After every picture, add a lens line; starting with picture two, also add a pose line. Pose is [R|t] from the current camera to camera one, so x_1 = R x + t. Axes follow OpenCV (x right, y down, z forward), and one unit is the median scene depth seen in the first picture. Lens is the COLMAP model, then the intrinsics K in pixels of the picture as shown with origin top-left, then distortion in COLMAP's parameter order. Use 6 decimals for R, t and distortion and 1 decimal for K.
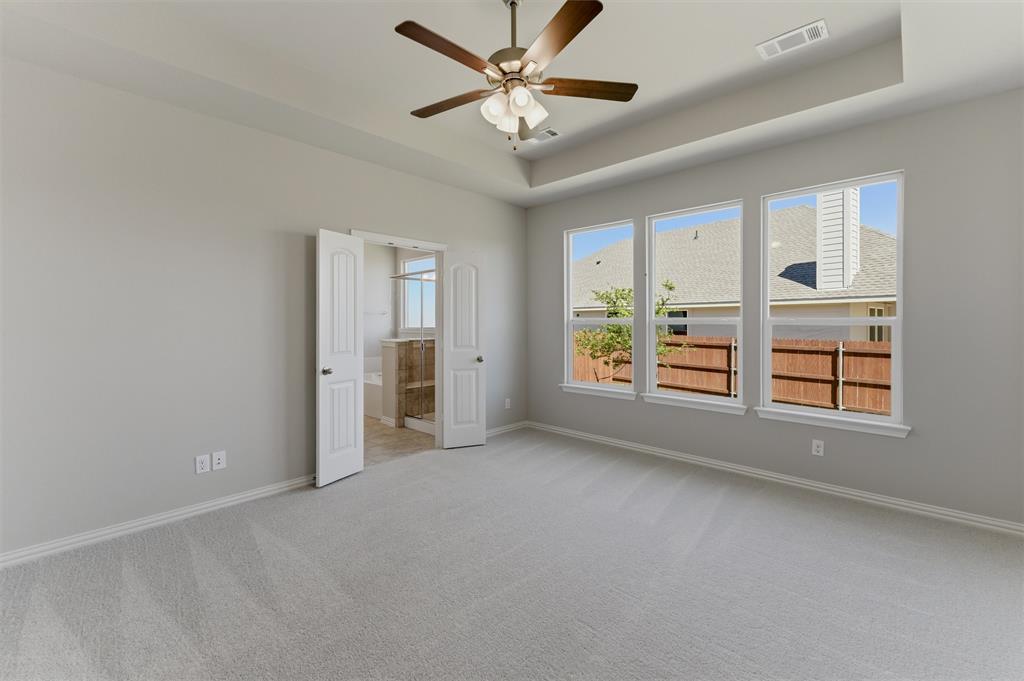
lens RADIAL K [[431.8, 0, 518.3], [0, 431.8, 326.3], [0, 0, 1]] dist [-0.000953, -0.000025]
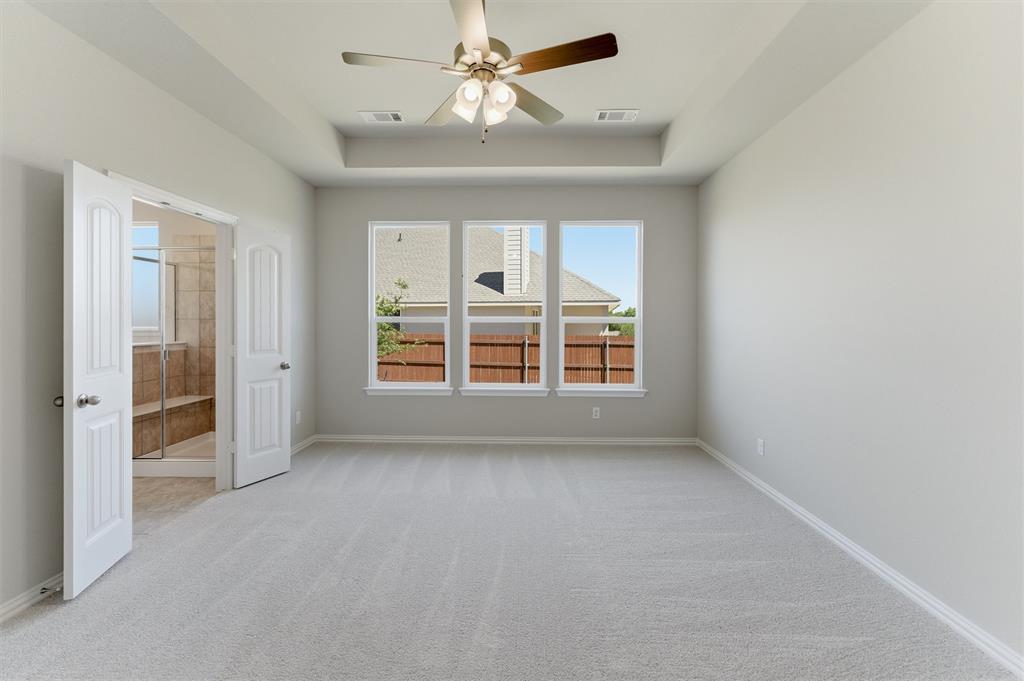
lens RADIAL K [[425.6, 0, 532.4], [0, 425.6, 326.2], [0, 0, 1]] dist [-0.000303, -0.000094]
pose [[0.744377, -0.006413, 0.667729, -0.226025], [0.003605, 0.999978, 0.005585, -0.000532], [-0.667750, -0.001750, 0.744384, 0.085462]]
